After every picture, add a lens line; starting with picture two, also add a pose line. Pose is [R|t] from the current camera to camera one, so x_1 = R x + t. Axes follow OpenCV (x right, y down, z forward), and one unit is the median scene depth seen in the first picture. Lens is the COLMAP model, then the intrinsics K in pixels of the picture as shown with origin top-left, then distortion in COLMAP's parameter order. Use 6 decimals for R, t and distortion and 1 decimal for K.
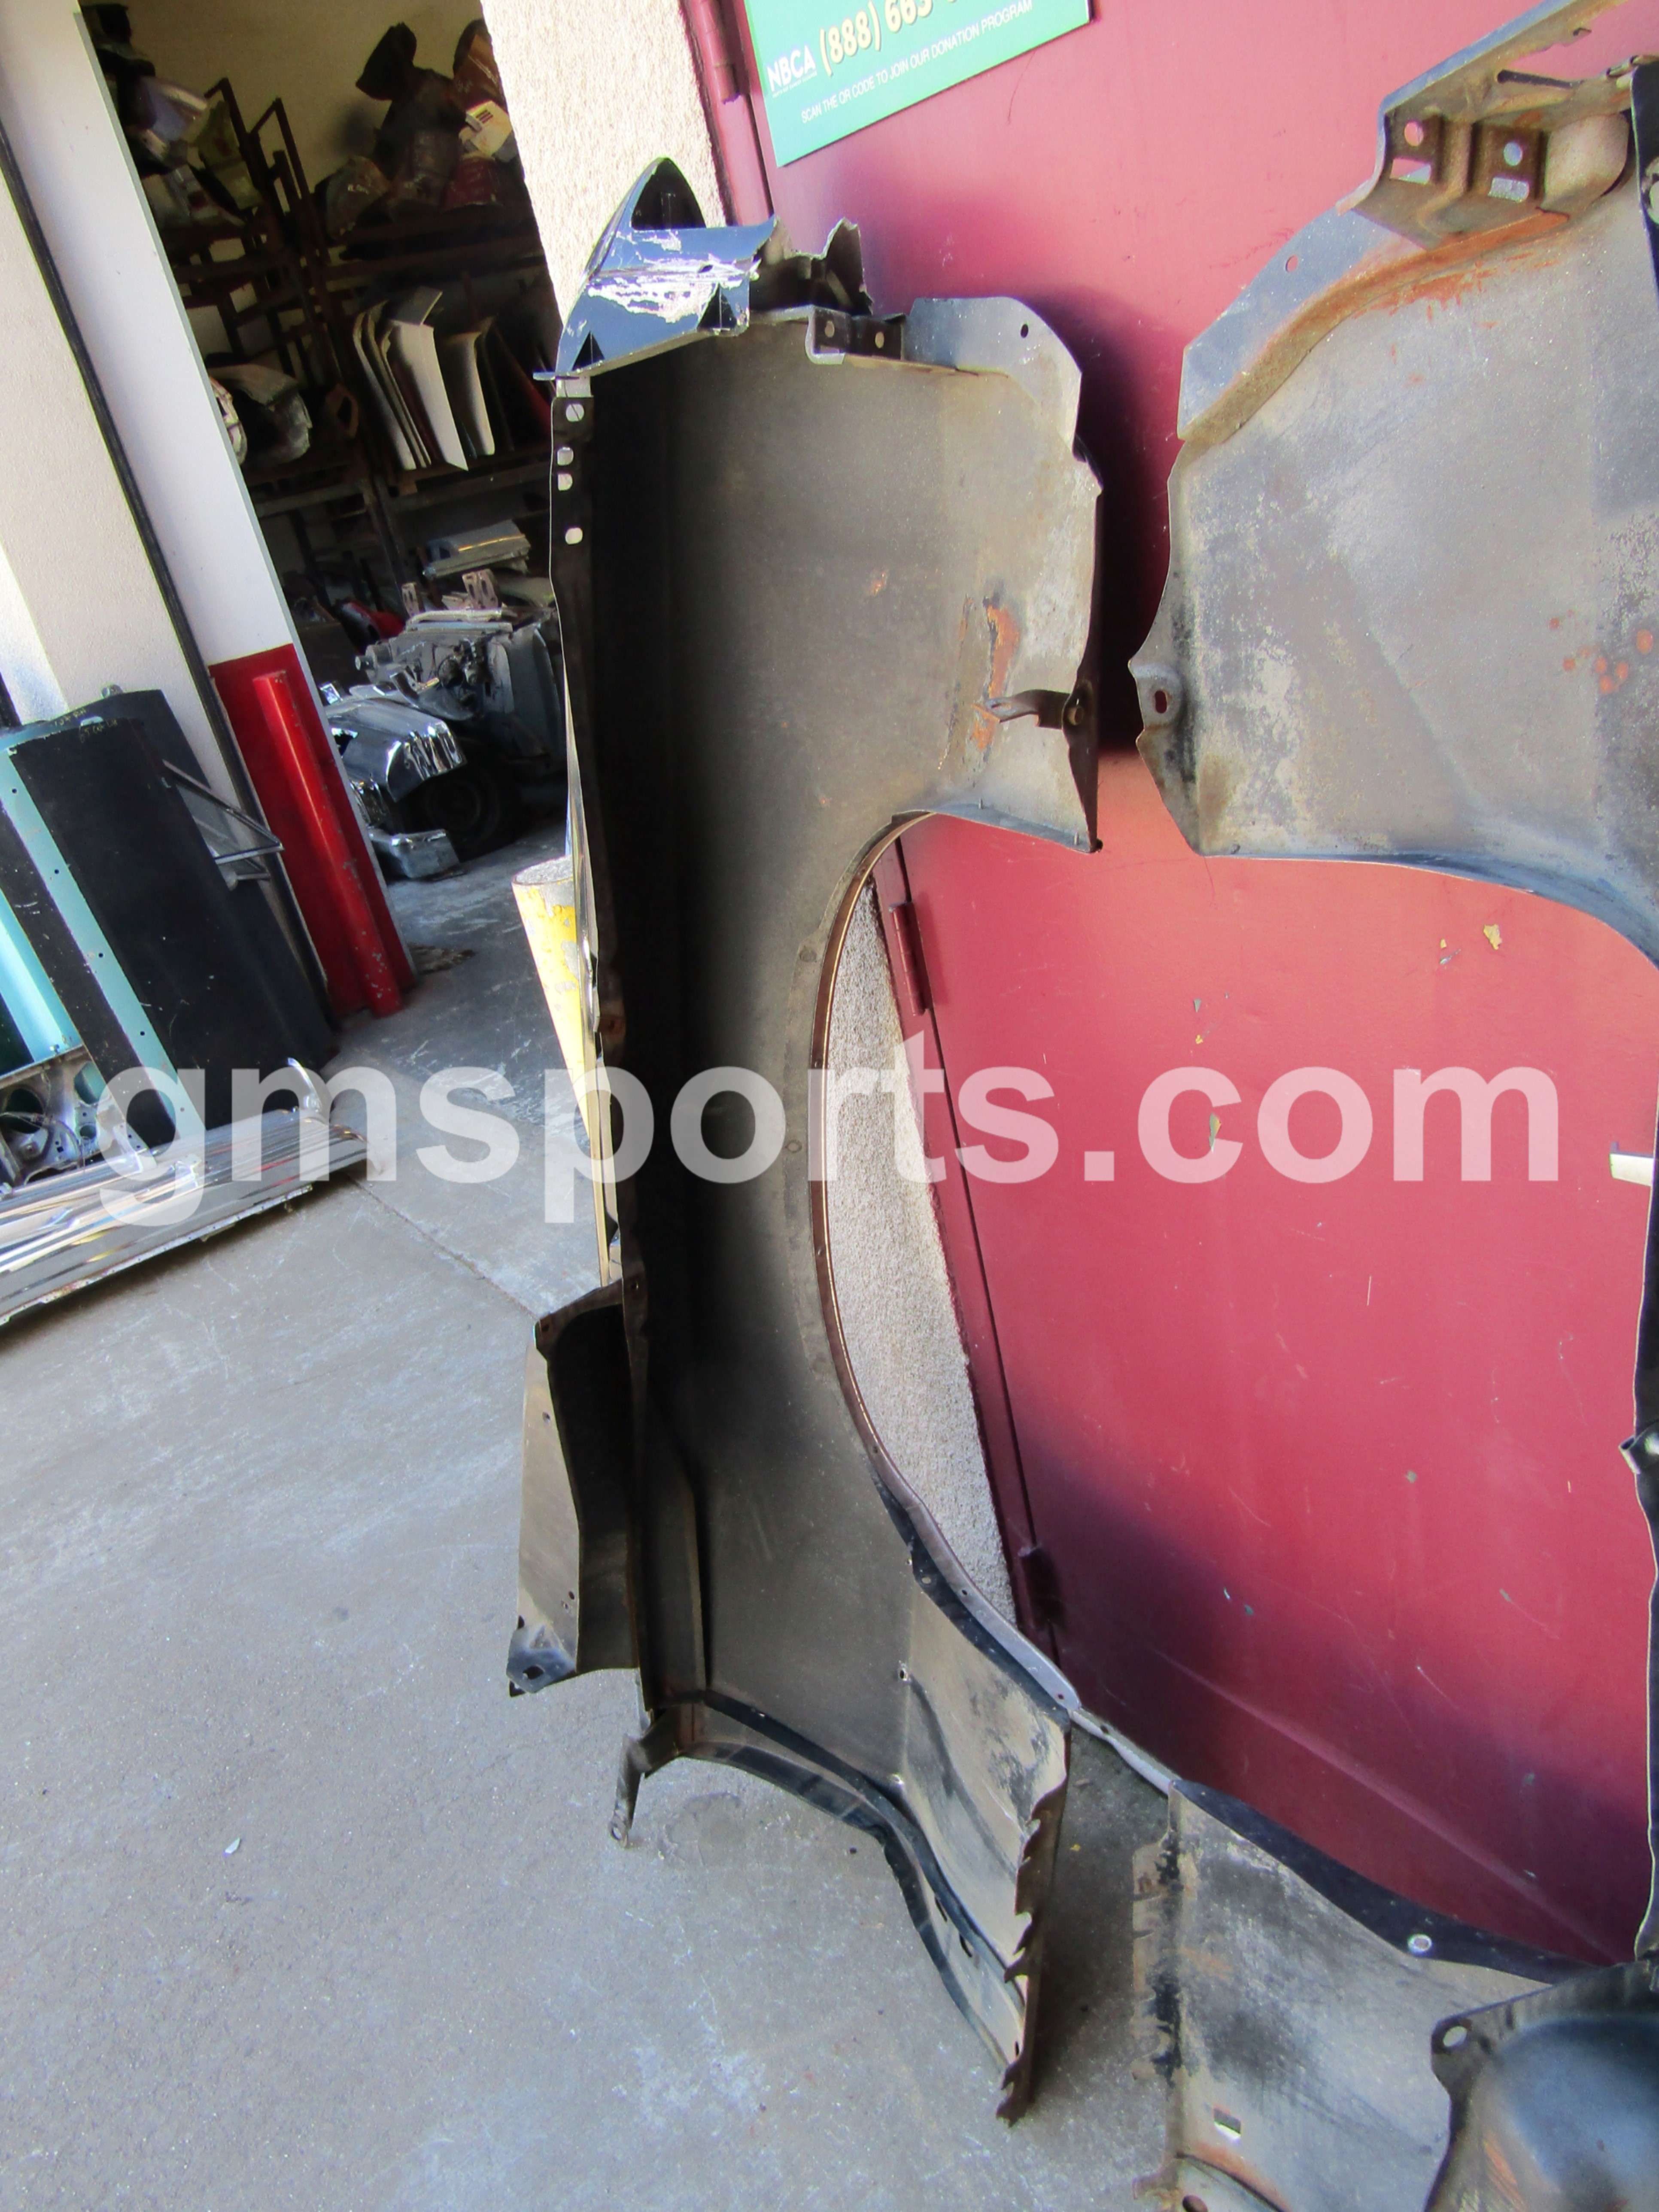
lens RADIAL K [[1583.8, 0, 834.7], [0, 1583.8, 1095.5], [0, 0, 1]] dist [-0.004852, -0.002361]
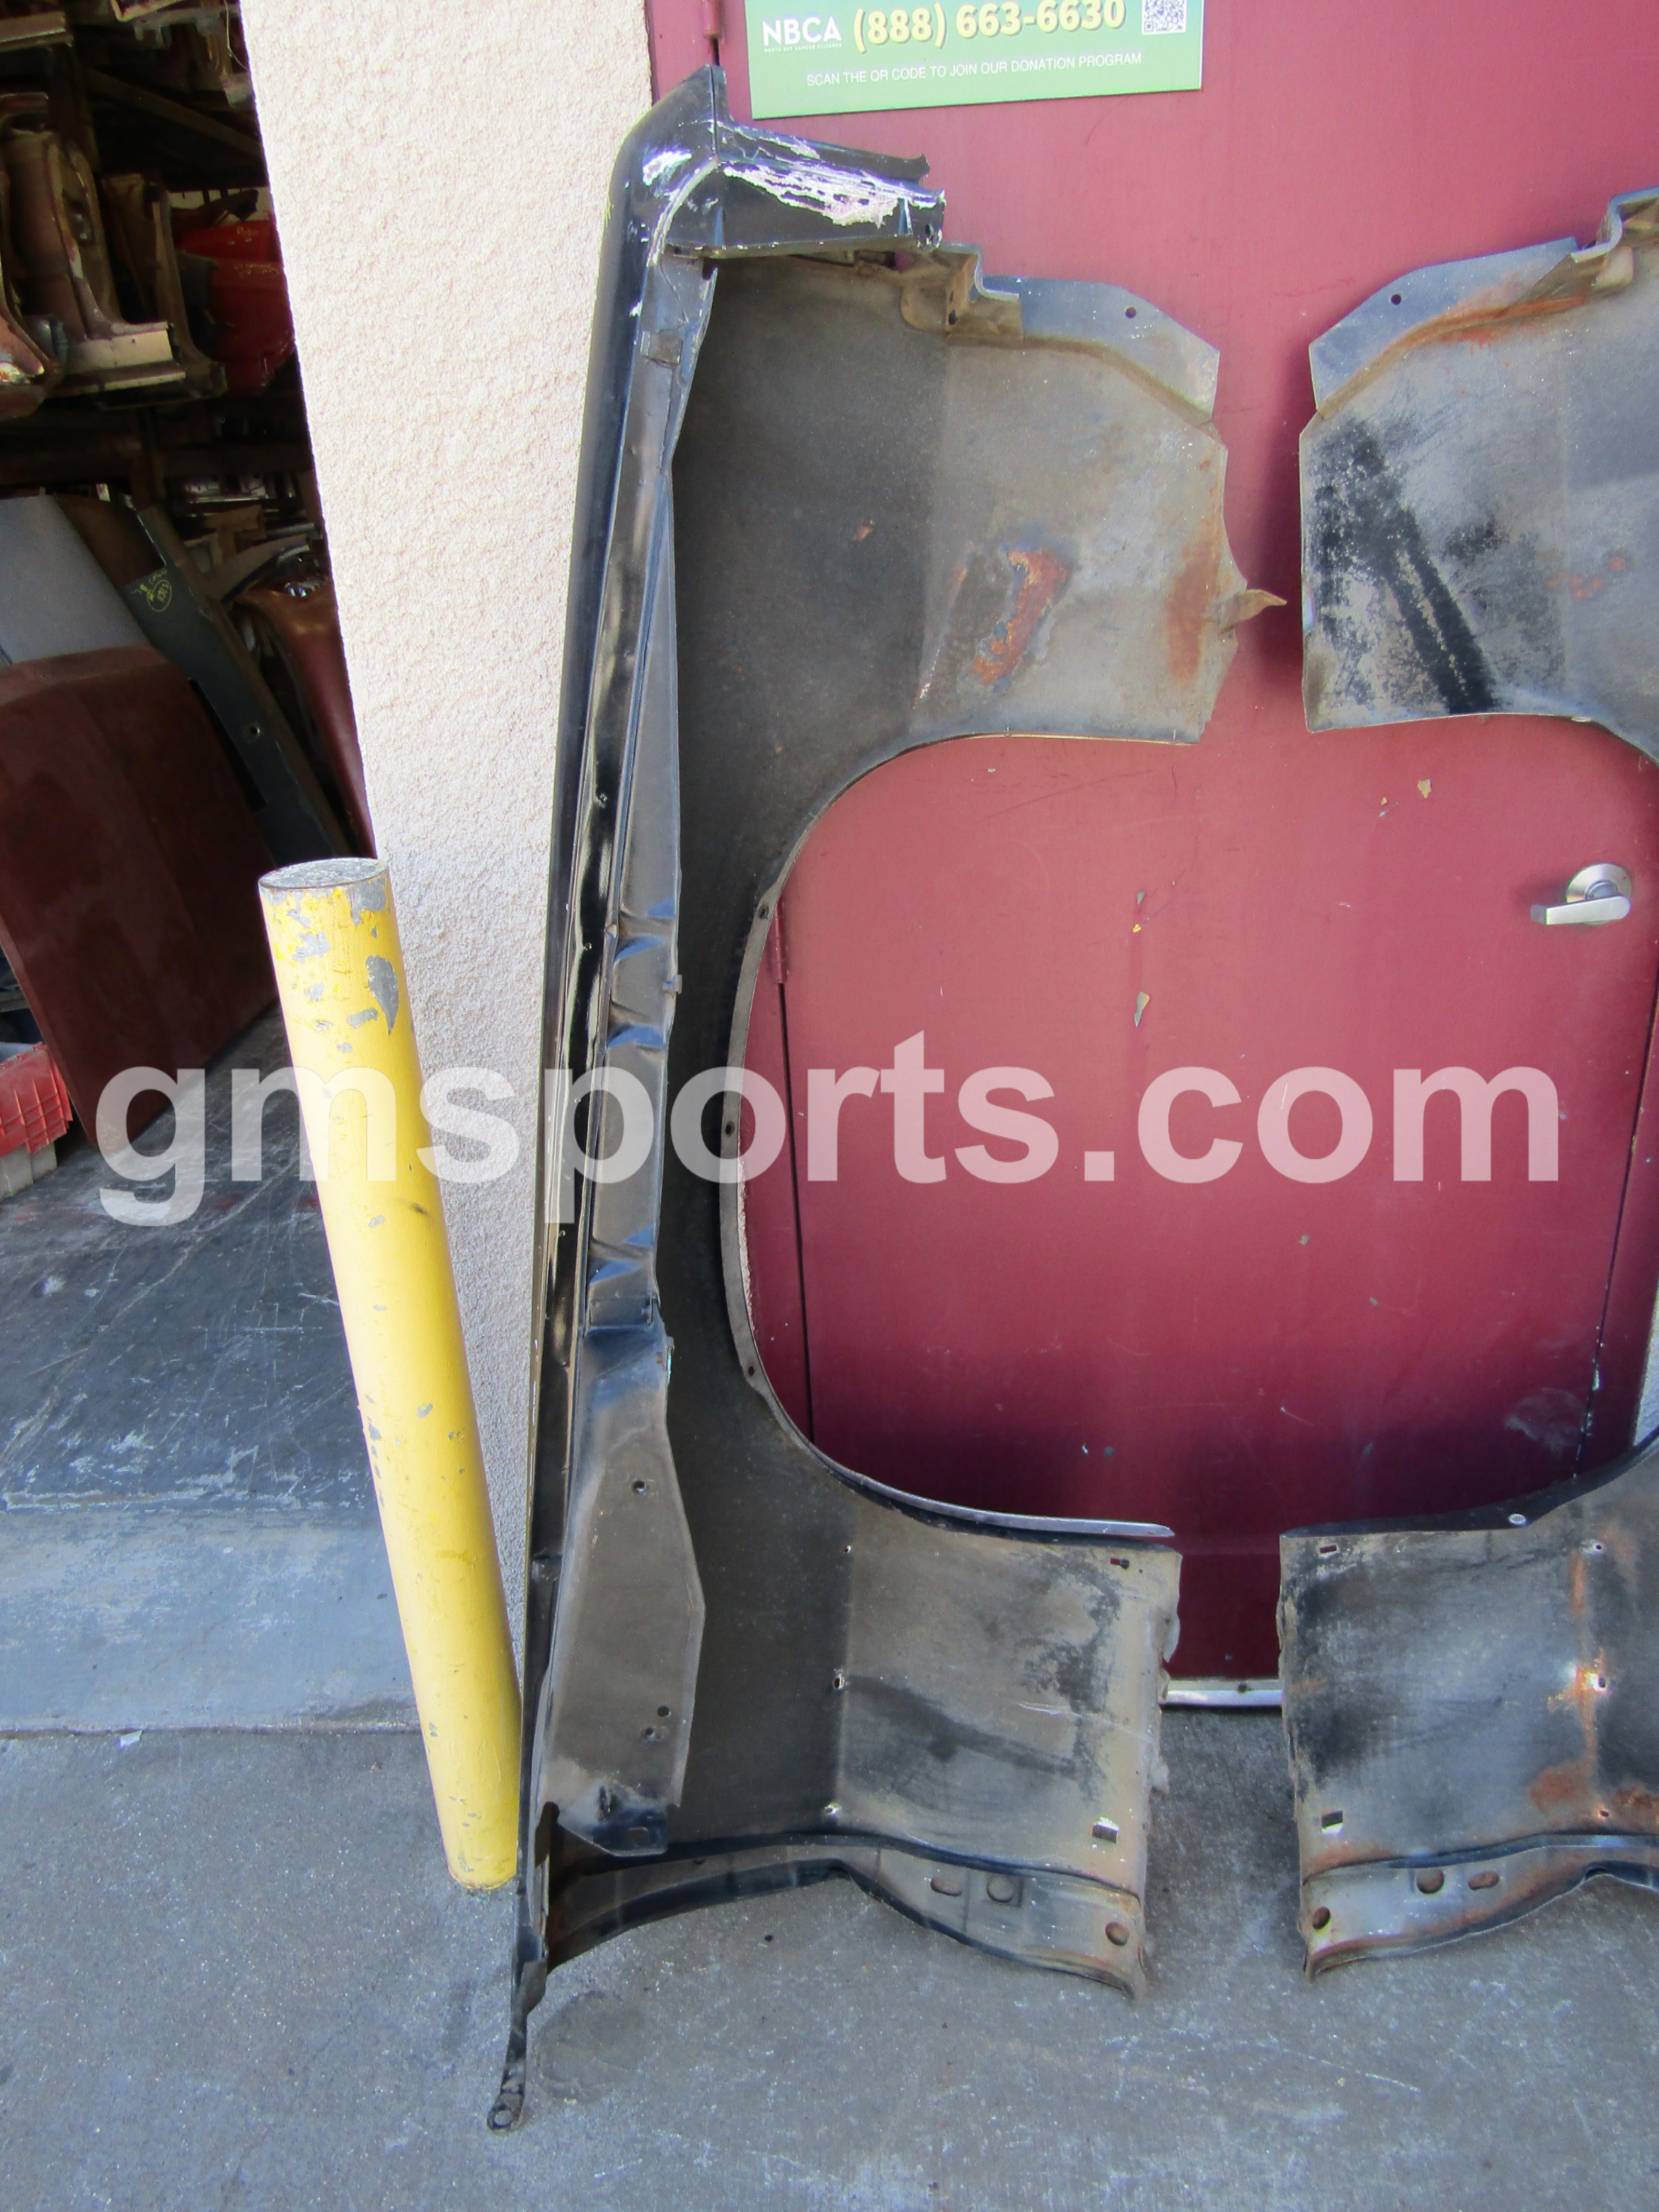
lens RADIAL K [[1579.9, 0, 829.5], [0, 1579.9, 1094.5], [0, 0, 1]] dist [-0.009898, 0.005697]
pose [[0.610481, -0.130330, 0.781234, -0.809384], [0.242082, 0.969870, -0.027371, 0.059407], [-0.754128, 0.205832, 0.623638, 0.419043]]
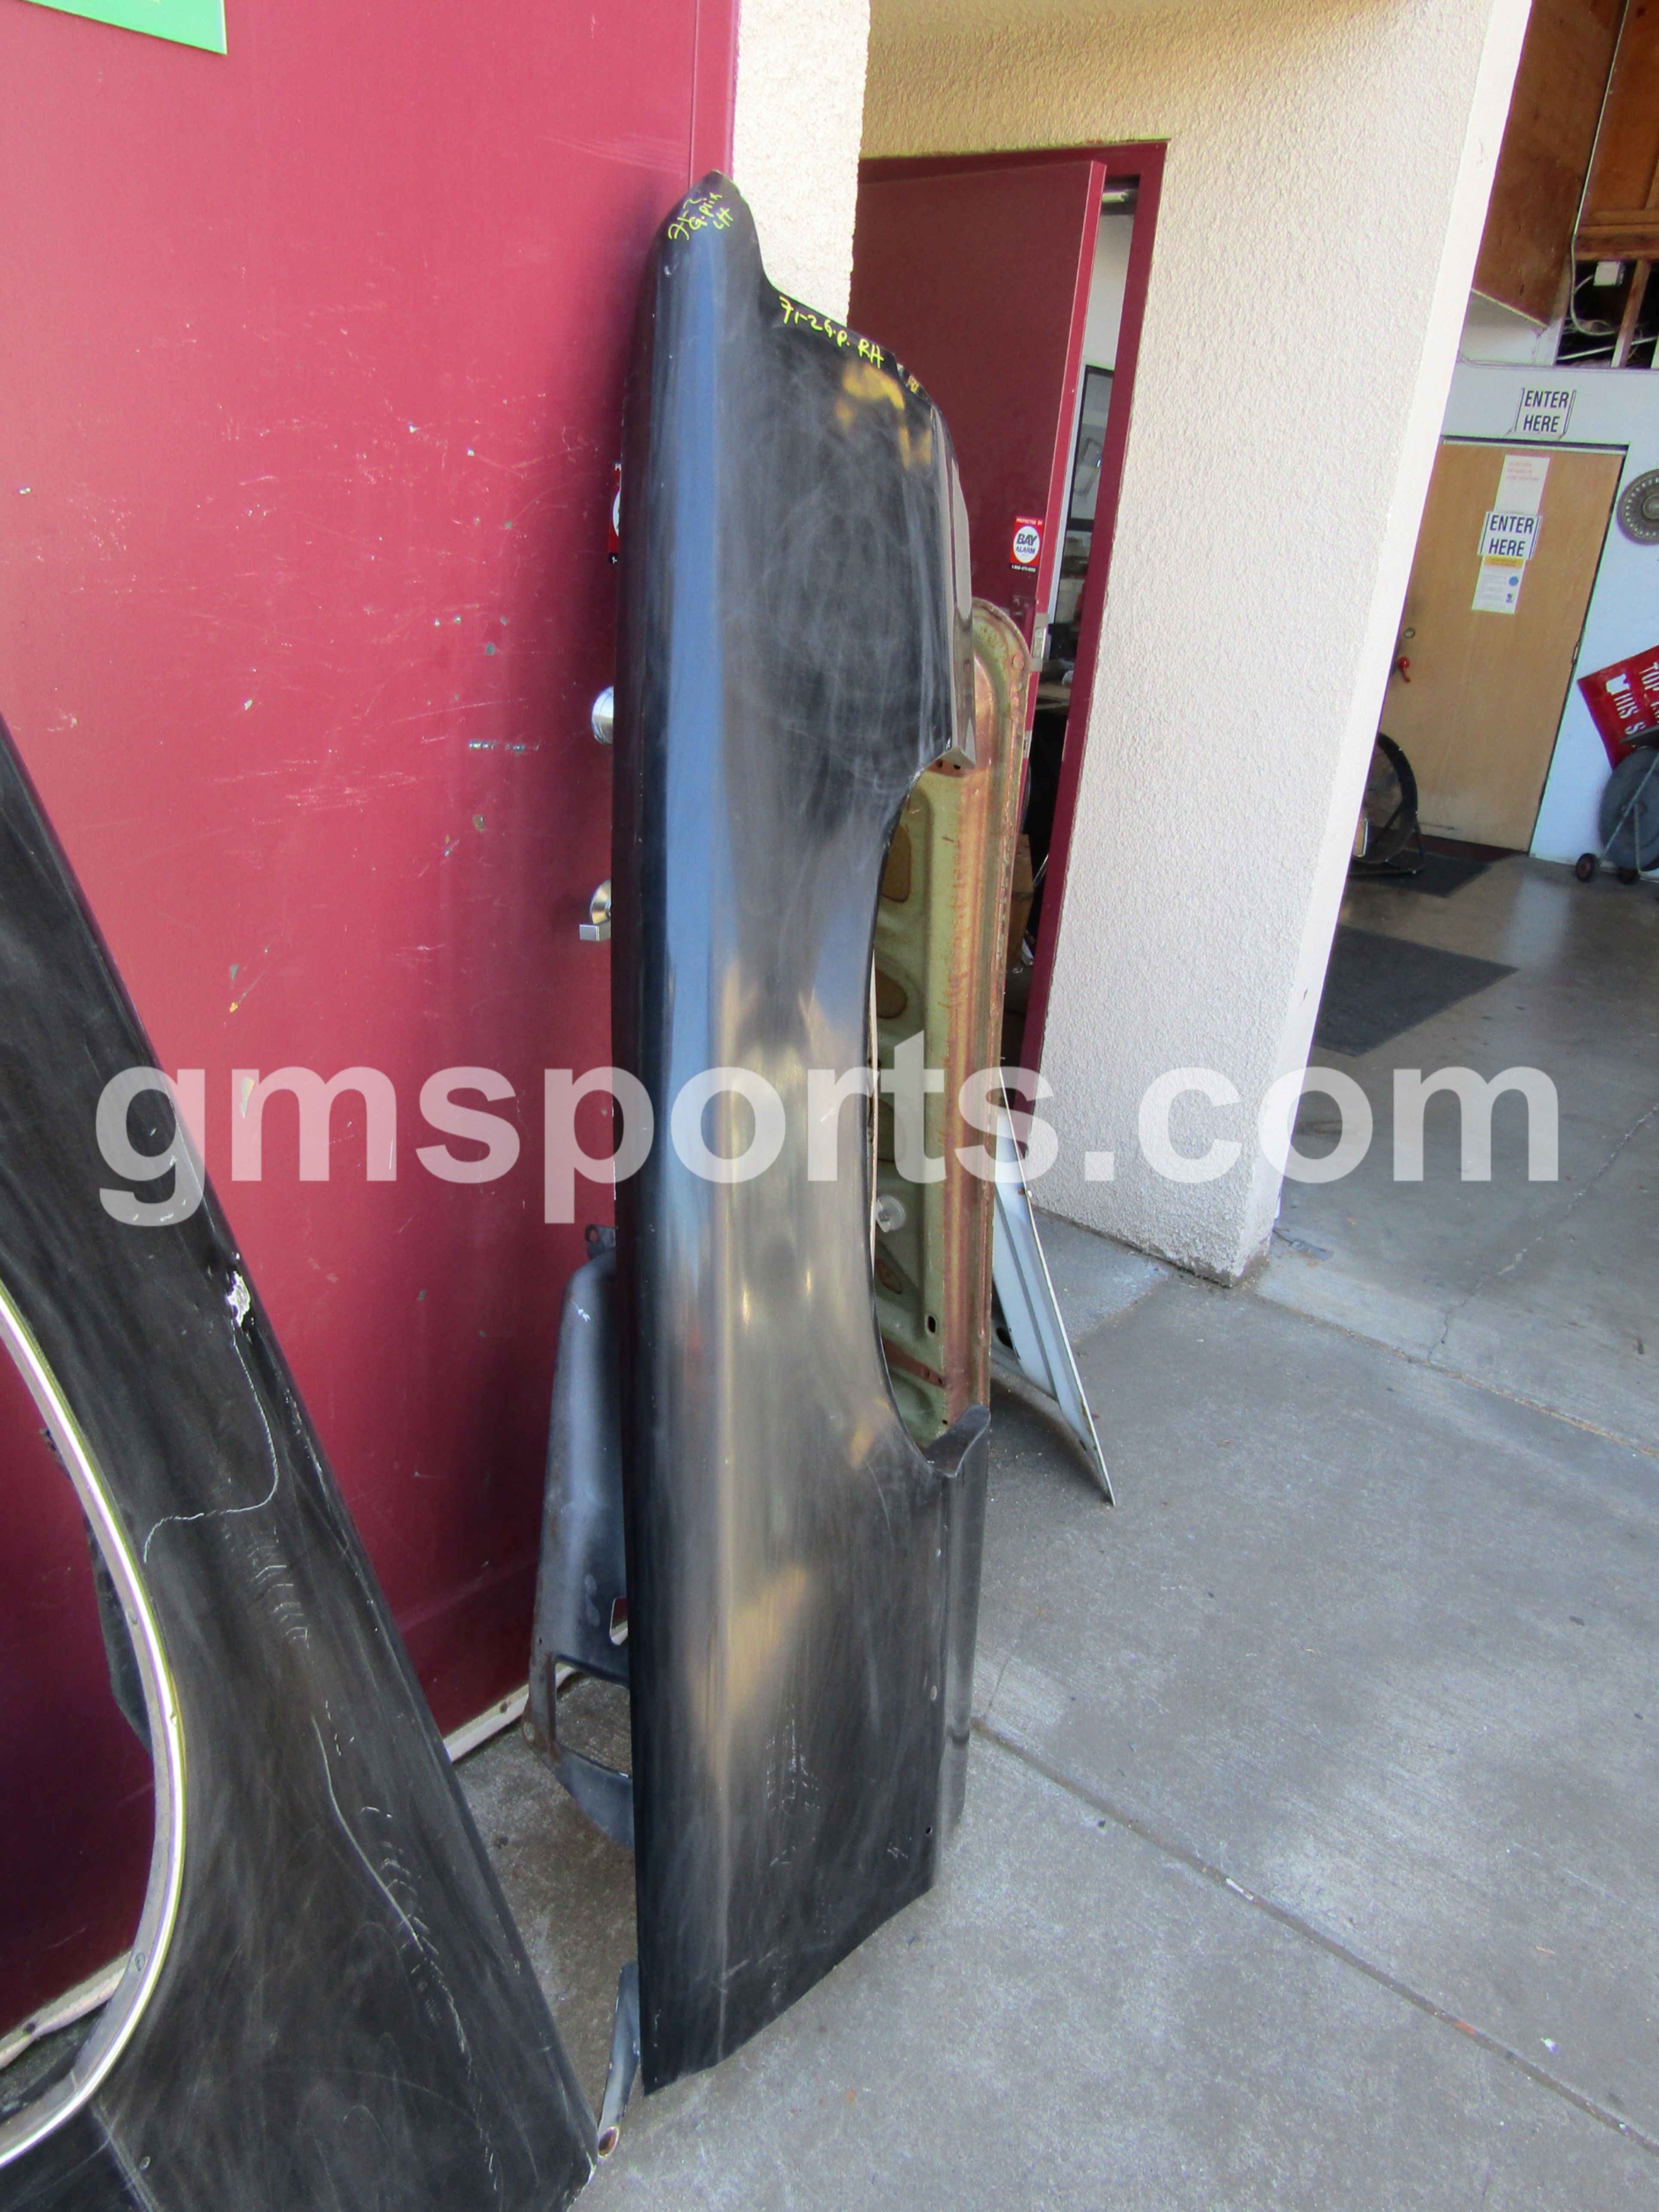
lens RADIAL K [[1579.9, 0, 845.8], [0, 1579.9, 1092.1], [0, 0, 1]] dist [-0.009898, 0.005697]
pose [[-0.276058, -0.169400, 0.946095, -0.820638], [0.360609, 0.894183, 0.265326, -0.106881], [-0.890928, 0.414416, -0.185759, 0.794992]]
